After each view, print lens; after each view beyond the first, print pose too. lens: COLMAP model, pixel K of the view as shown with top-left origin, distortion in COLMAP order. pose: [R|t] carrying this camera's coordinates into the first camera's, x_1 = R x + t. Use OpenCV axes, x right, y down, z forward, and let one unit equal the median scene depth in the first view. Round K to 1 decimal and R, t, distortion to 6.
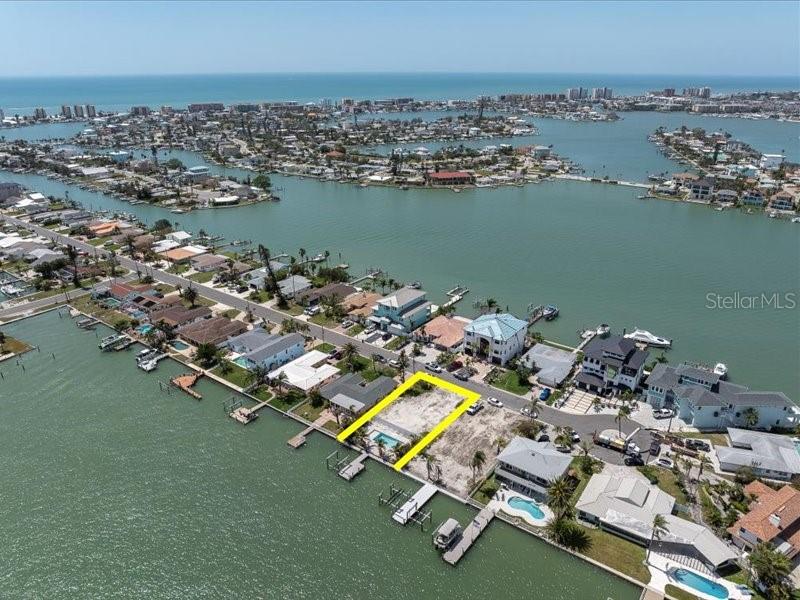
lens RADIAL K [[564.0, 0, 394.5], [0, 564.0, 302.0], [0, 0, 1]] dist [-0.003988, -0.009328]
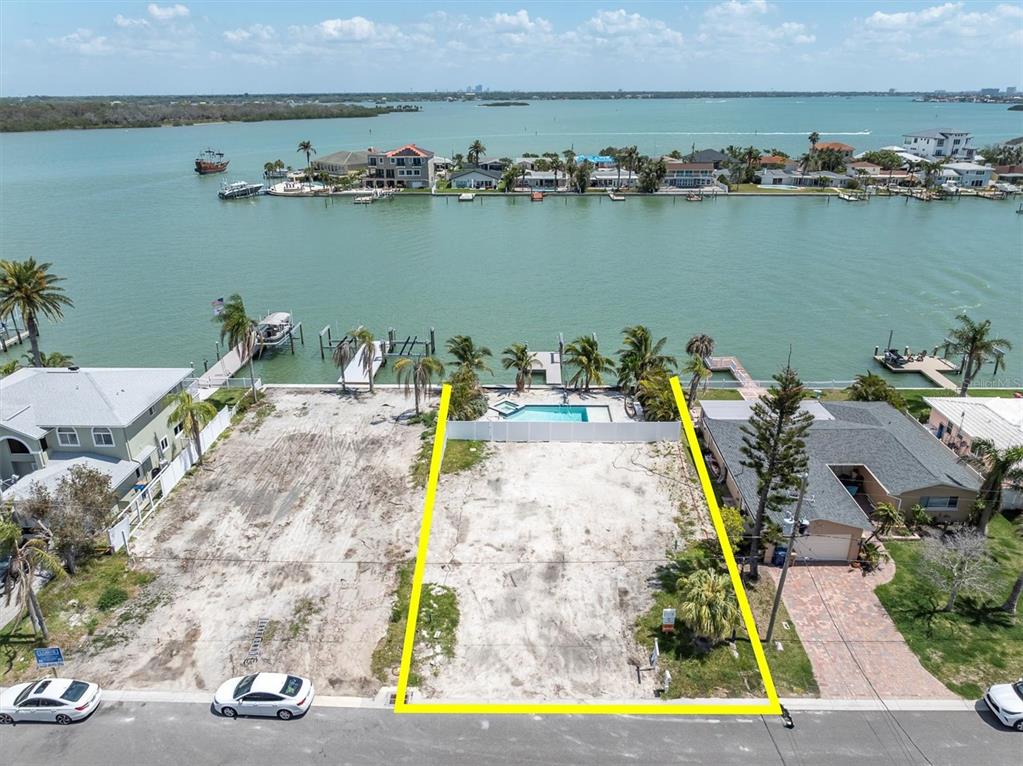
lens RADIAL K [[721.2, 0, 504.5], [0, 721.2, 385.5], [0, 0, 1]] dist [-0.003988, -0.009328]
pose [[-0.817200, 0.239131, -0.524405, 0.165207], [-0.199594, 0.736147, 0.646722, -0.029978], [0.540691, 0.633169, -0.553850, 0.866672]]
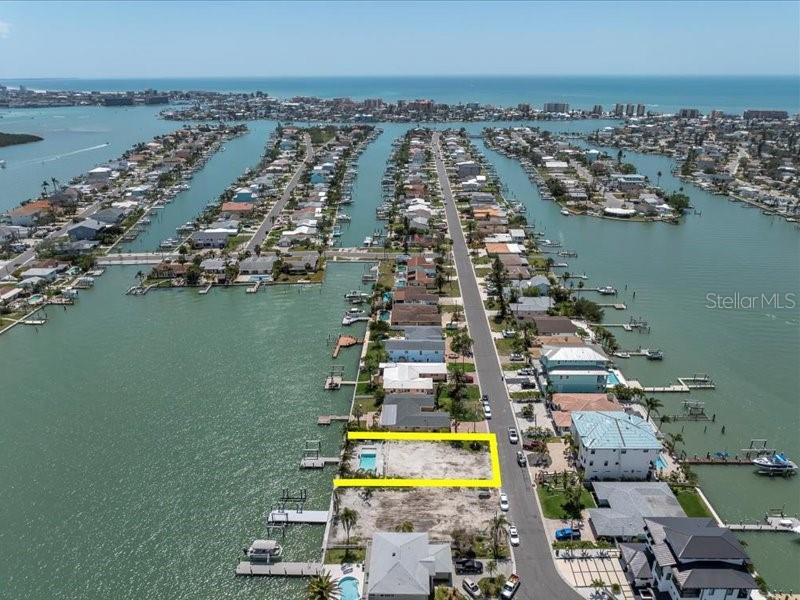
lens RADIAL K [[564.0, 0, 394.5], [0, 564.0, 302.0], [0, 0, 1]] dist [-0.003988, -0.009328]
pose [[0.583505, 0.310040, -0.750598, 0.469925], [-0.309473, 0.939407, 0.147449, -0.121878], [0.750832, 0.146252, 0.644097, 0.263095]]
